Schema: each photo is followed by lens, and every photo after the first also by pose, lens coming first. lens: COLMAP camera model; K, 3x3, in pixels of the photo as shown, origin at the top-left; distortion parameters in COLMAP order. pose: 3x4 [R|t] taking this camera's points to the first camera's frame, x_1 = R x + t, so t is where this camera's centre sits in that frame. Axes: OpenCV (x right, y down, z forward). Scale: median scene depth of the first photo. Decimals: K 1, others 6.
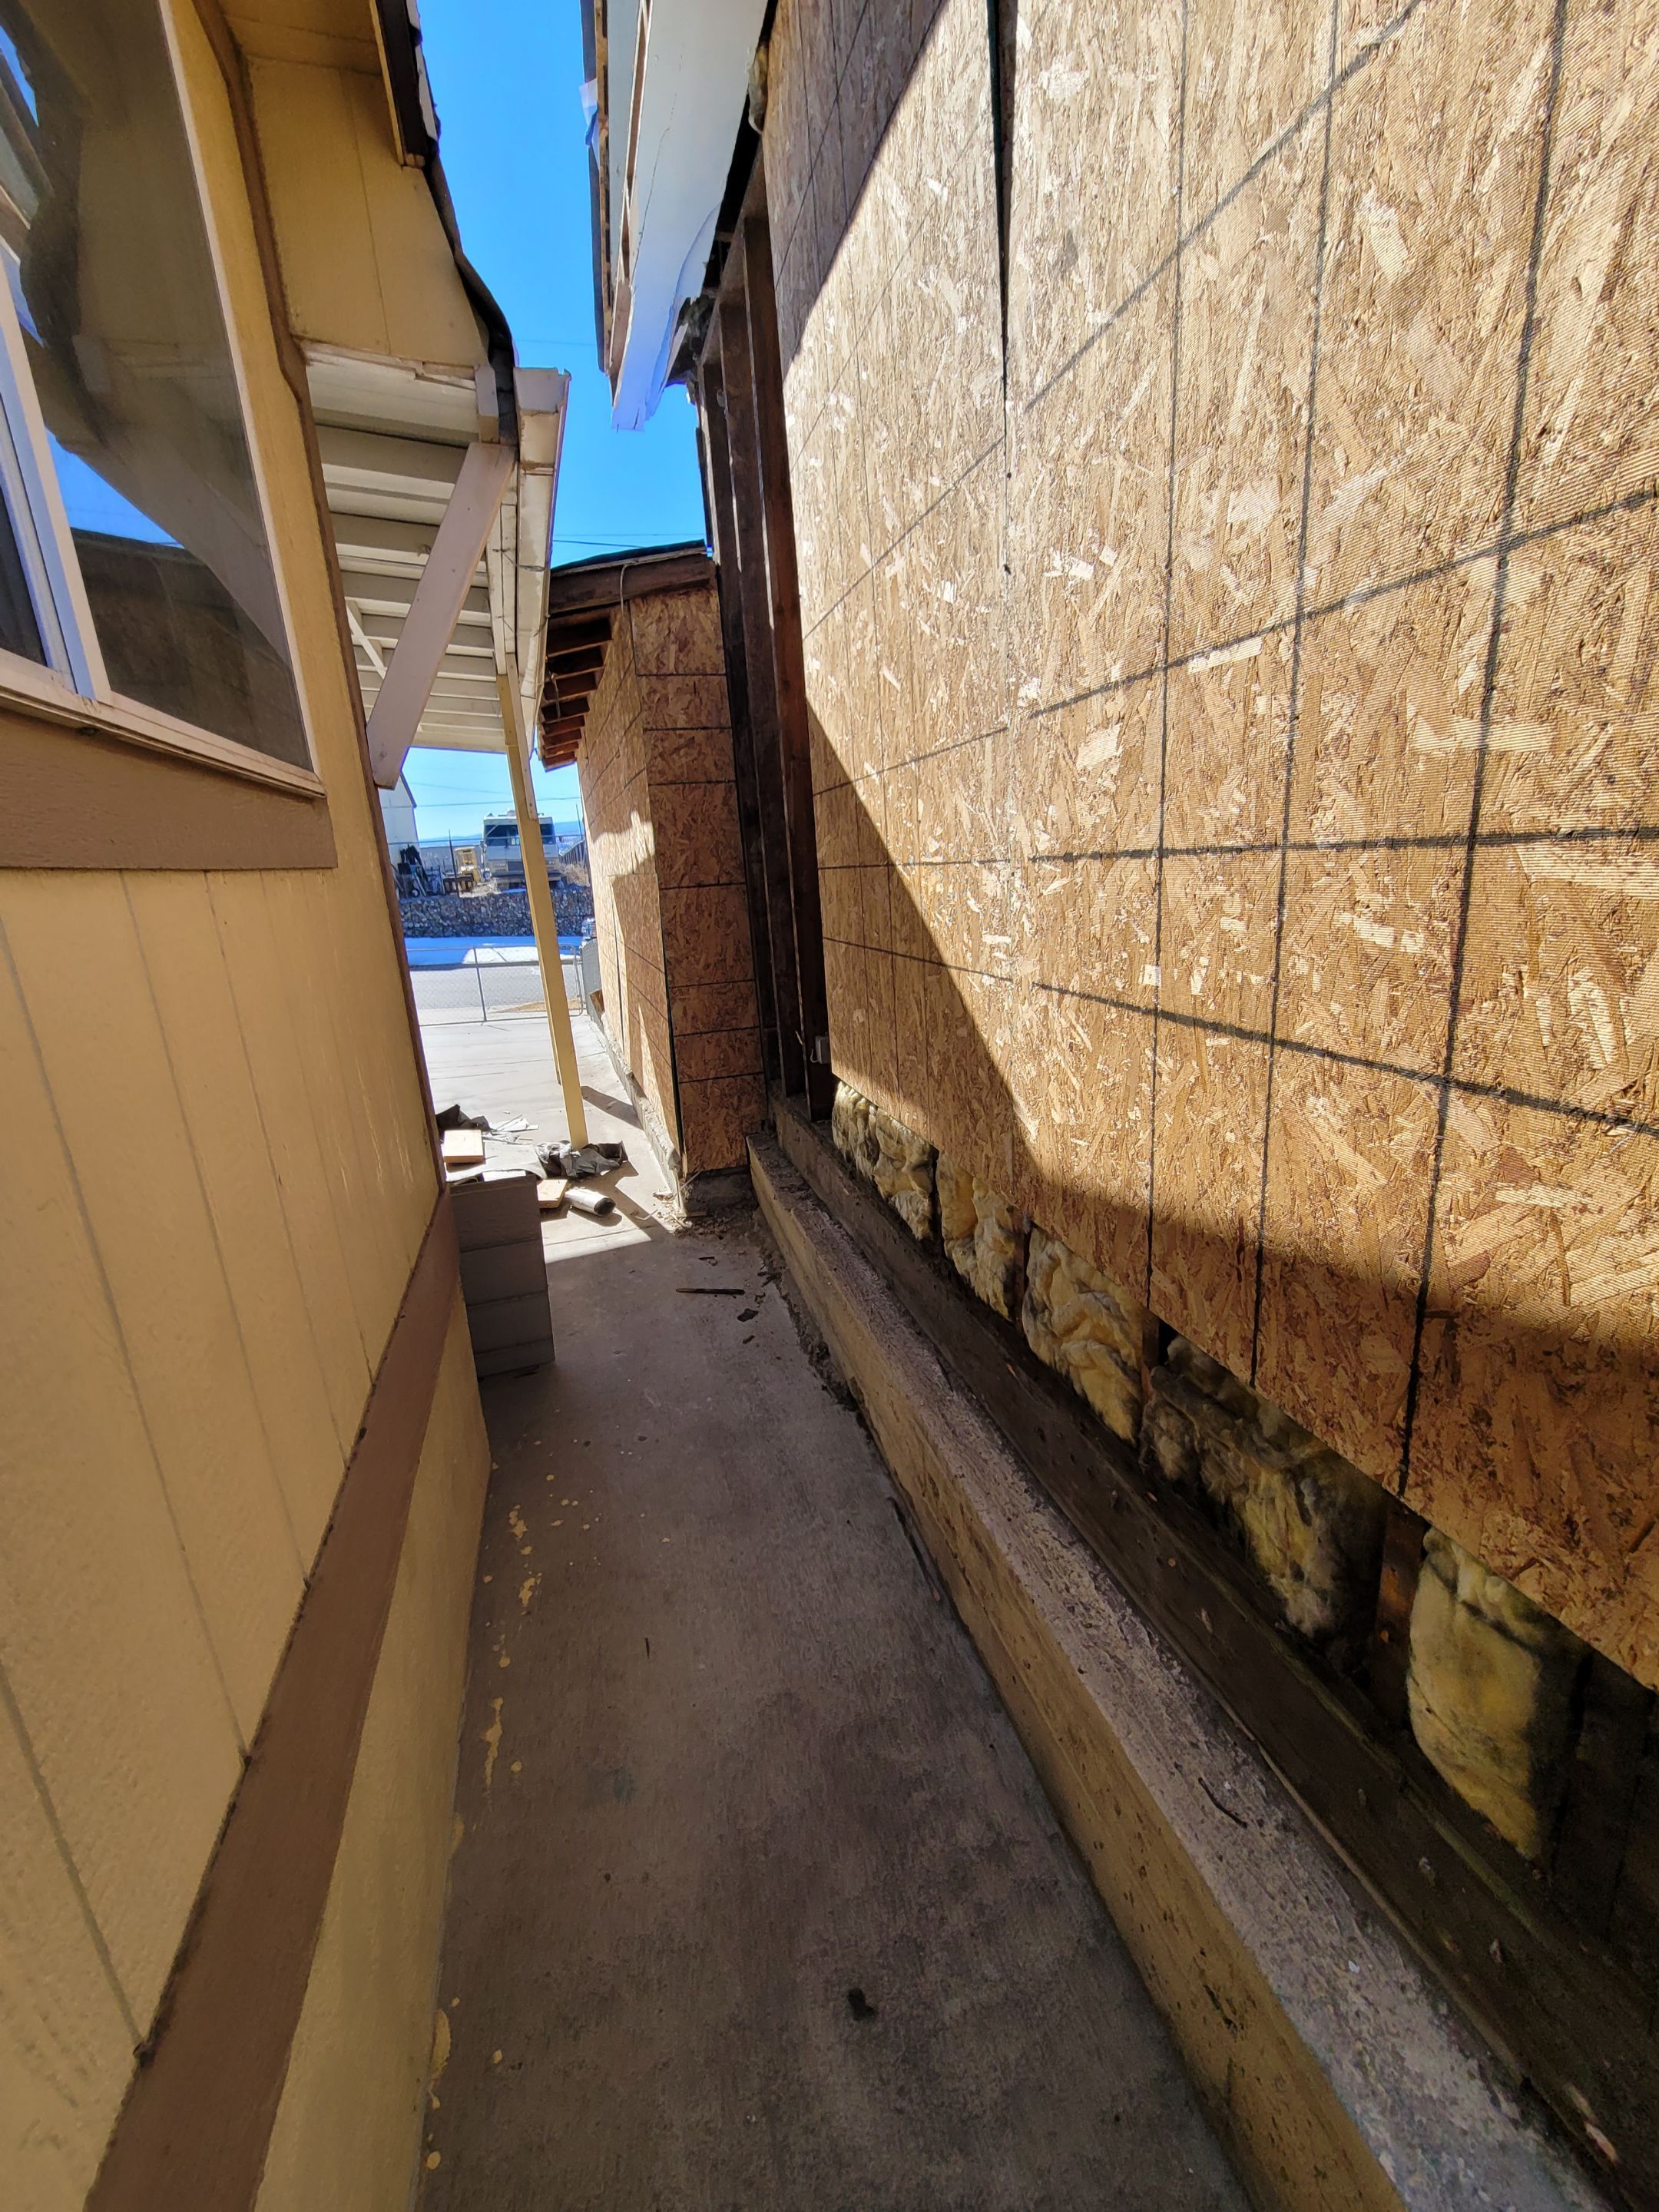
lens RADIAL K [[905.5, 0, 829.0], [0, 905.5, 1090.5], [0, 0, 1]] dist [-0.000001, 0.000064]
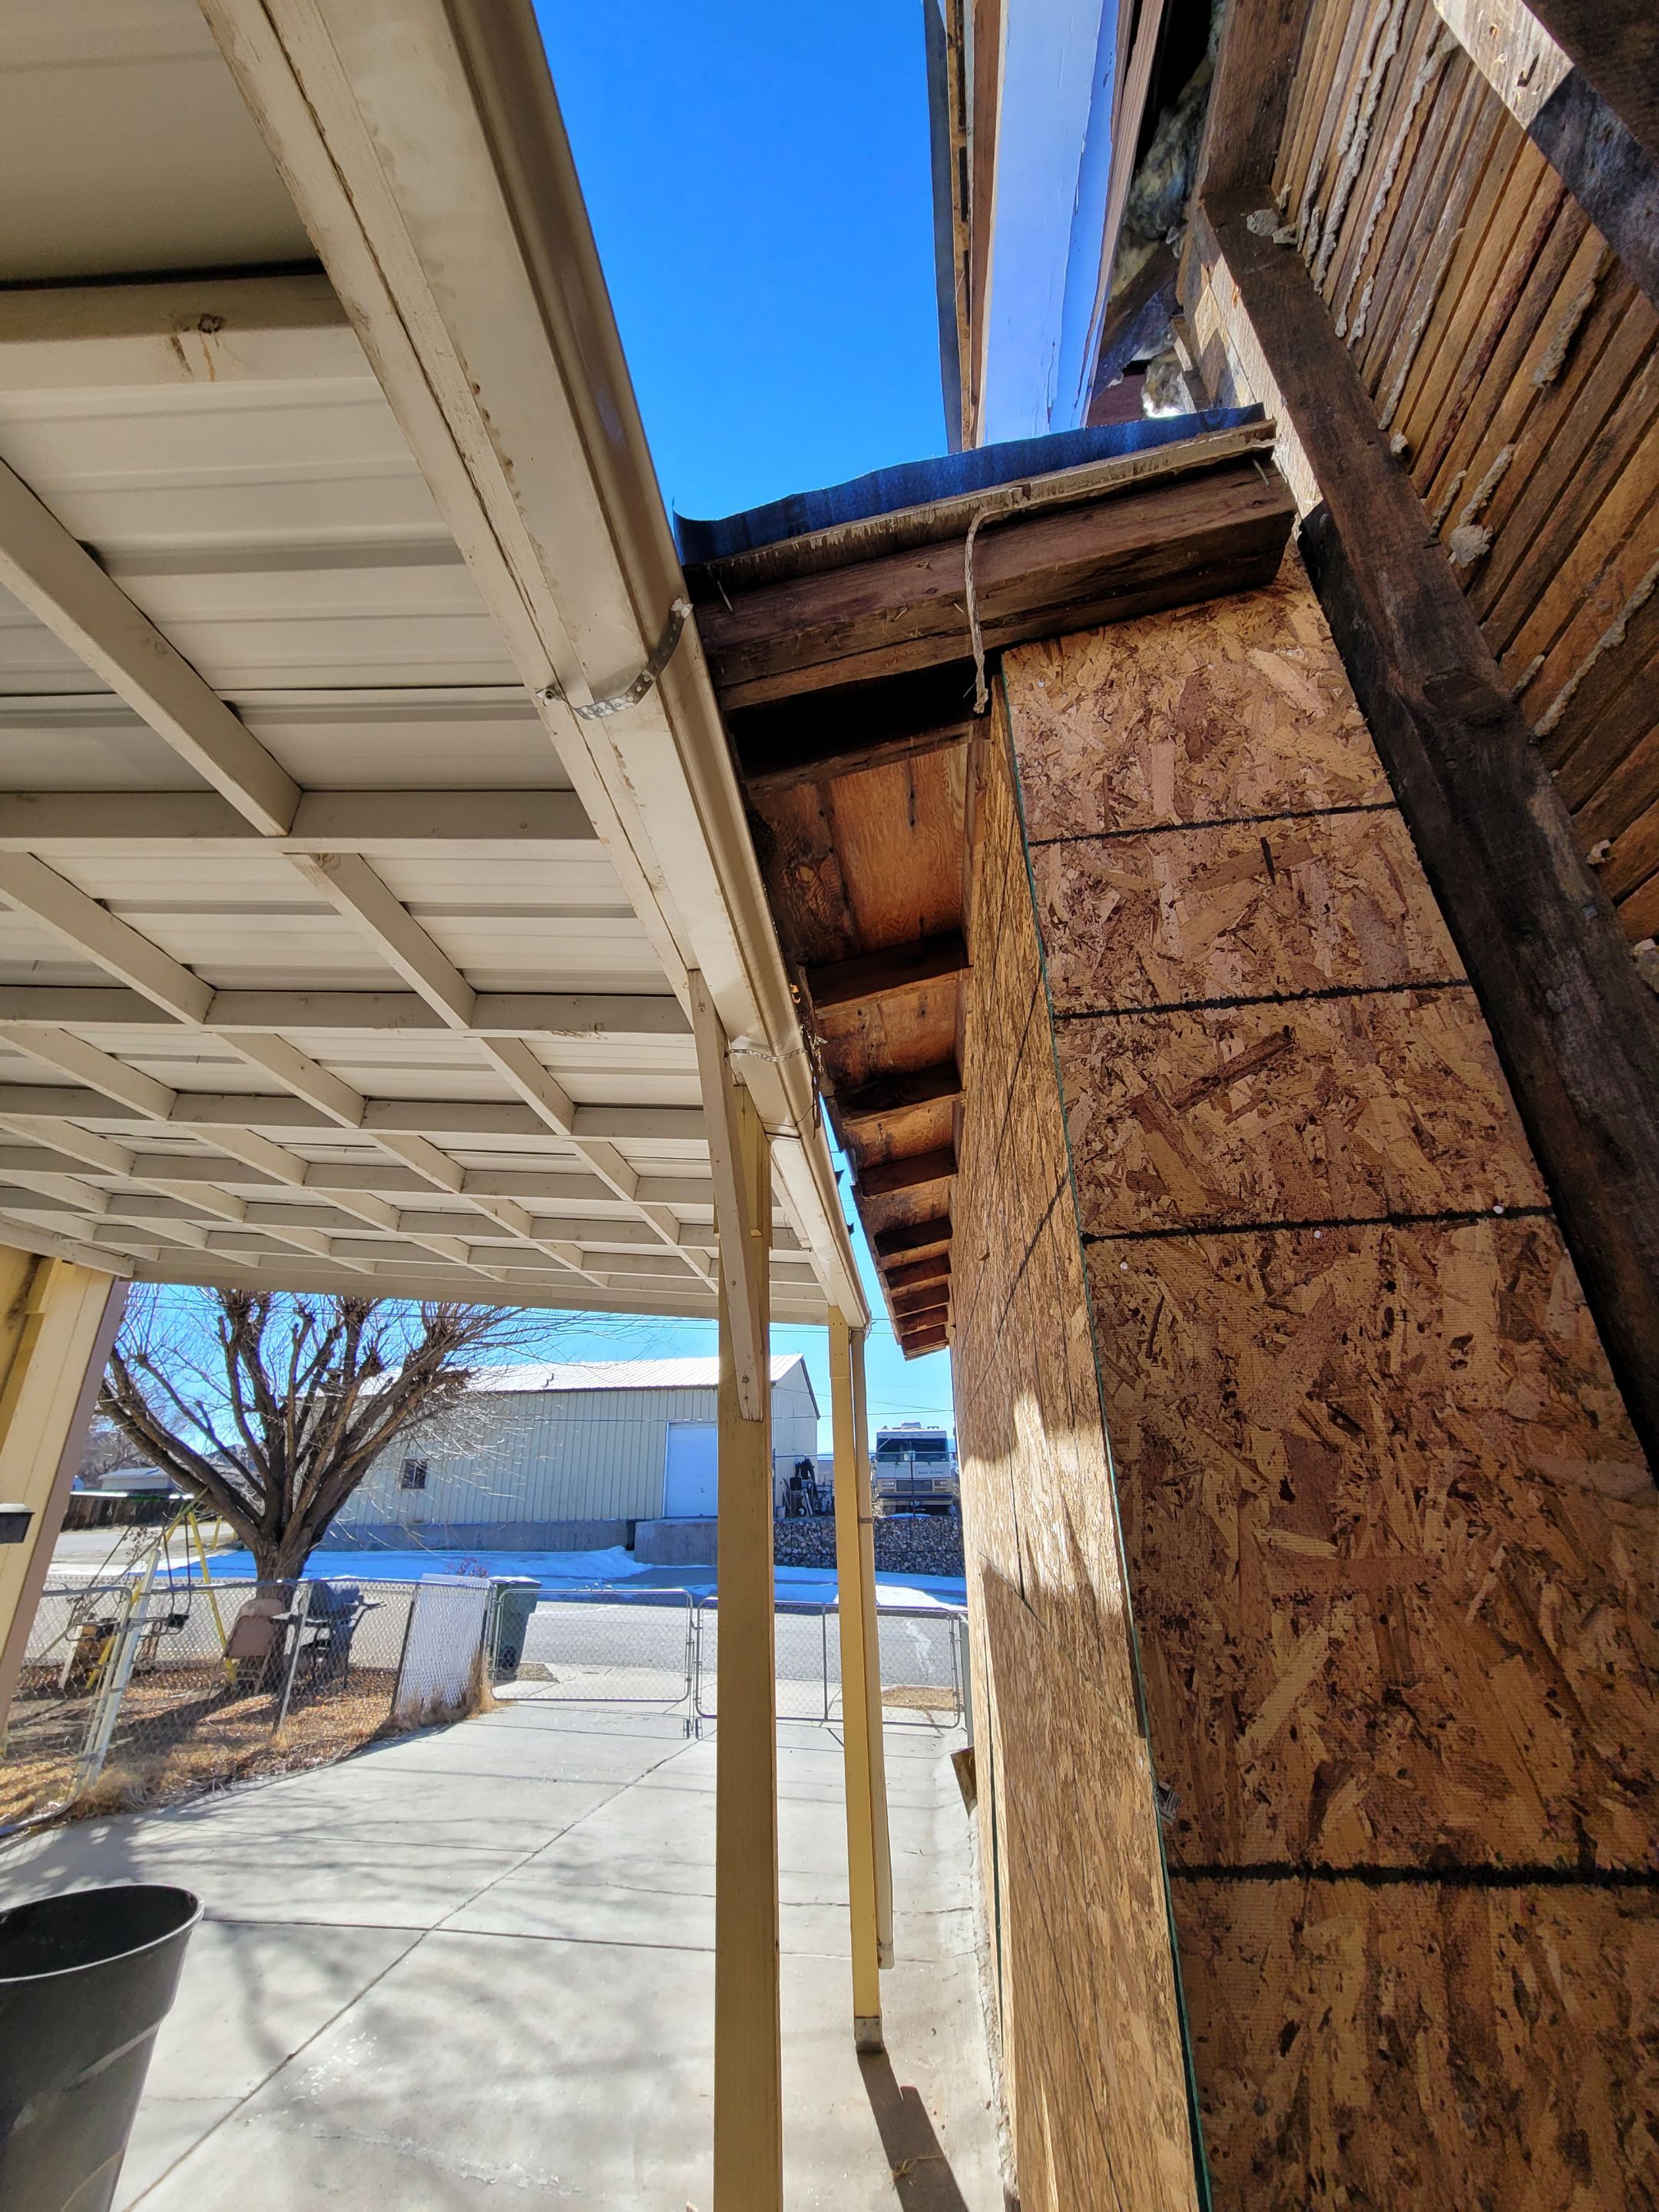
lens RADIAL K [[905.5, 0, 829.0], [0, 905.5, 1090.5], [0, 0, 1]] dist [-0.000001, 0.000064]
pose [[0.915206, -0.128956, -0.381796, -0.167180], [-0.130267, 0.801882, -0.583109, -0.234974], [0.381350, 0.583401, 0.717088, 0.801415]]
